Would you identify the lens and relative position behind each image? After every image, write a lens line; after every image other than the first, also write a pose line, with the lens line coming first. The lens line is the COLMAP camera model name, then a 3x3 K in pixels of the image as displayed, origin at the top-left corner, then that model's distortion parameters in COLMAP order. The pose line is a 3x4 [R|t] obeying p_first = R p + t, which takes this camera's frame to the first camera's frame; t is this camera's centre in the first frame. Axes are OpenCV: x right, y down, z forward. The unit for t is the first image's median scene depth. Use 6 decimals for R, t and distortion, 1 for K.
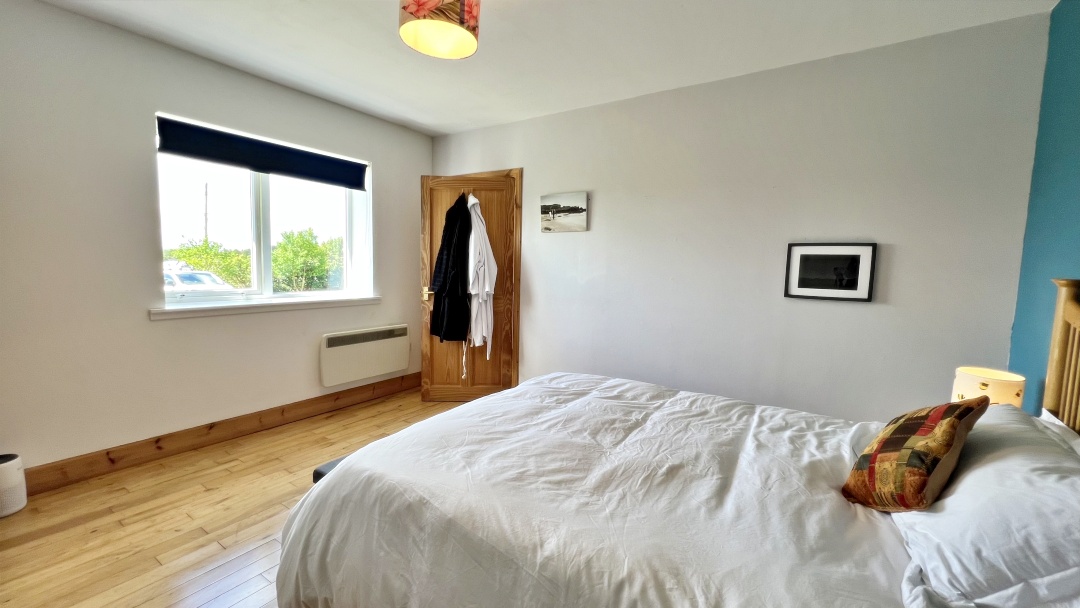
lens RADIAL K [[430.8, 0, 539.0], [0, 430.8, 301.0], [0, 0, 1]] dist [-0.002508, 0.000100]
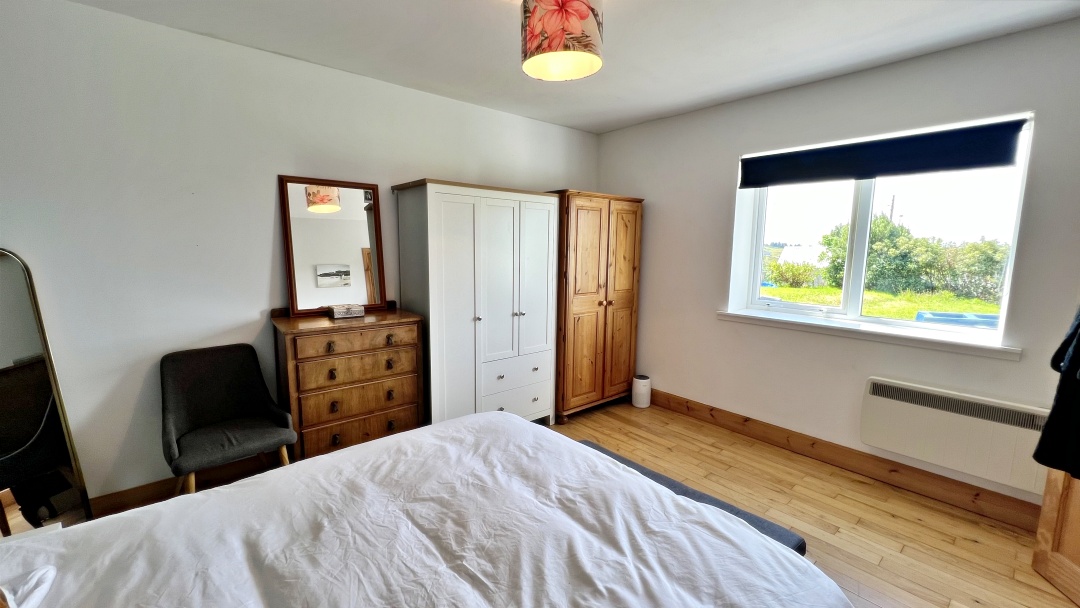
lens RADIAL K [[430.8, 0, 542.9], [0, 430.8, 303.4], [0, 0, 1]] dist [-0.002508, 0.000100]
pose [[-0.271488, 0.096938, -0.957547, 0.724403], [-0.102353, 0.986365, 0.128875, -0.170503], [0.956984, 0.132996, -0.257864, 1.175916]]
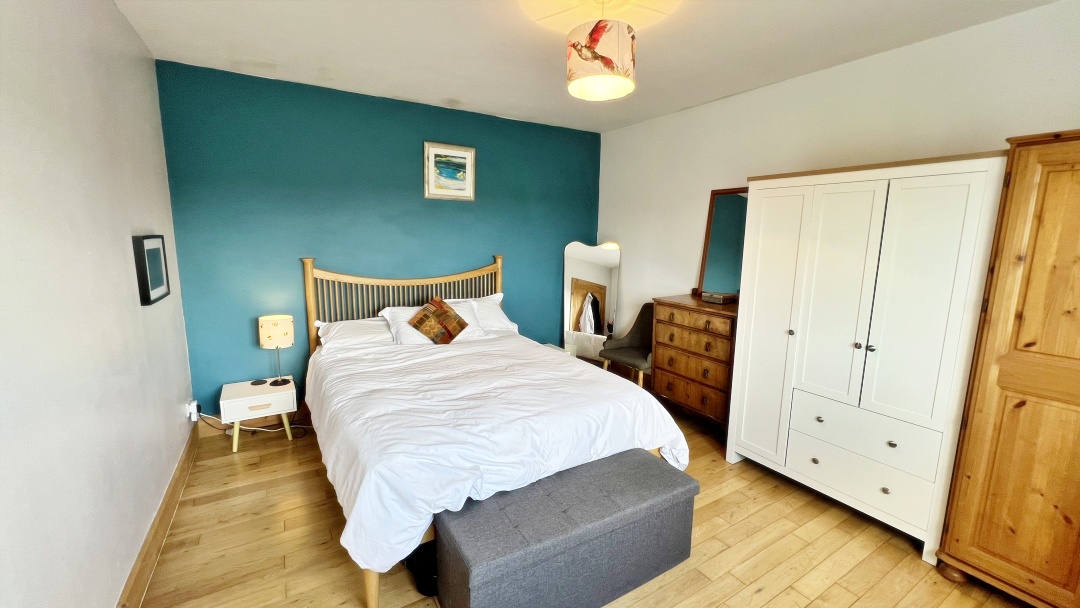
lens RADIAL K [[430.8, 0, 540.2], [0, 430.8, 303.0], [0, 0, 1]] dist [-0.002508, 0.000100]
pose [[-0.906003, -0.103999, 0.410296, -0.567535], [-0.001073, 0.969906, 0.243476, -0.297172], [-0.423270, 0.220149, -0.878850, 2.026908]]
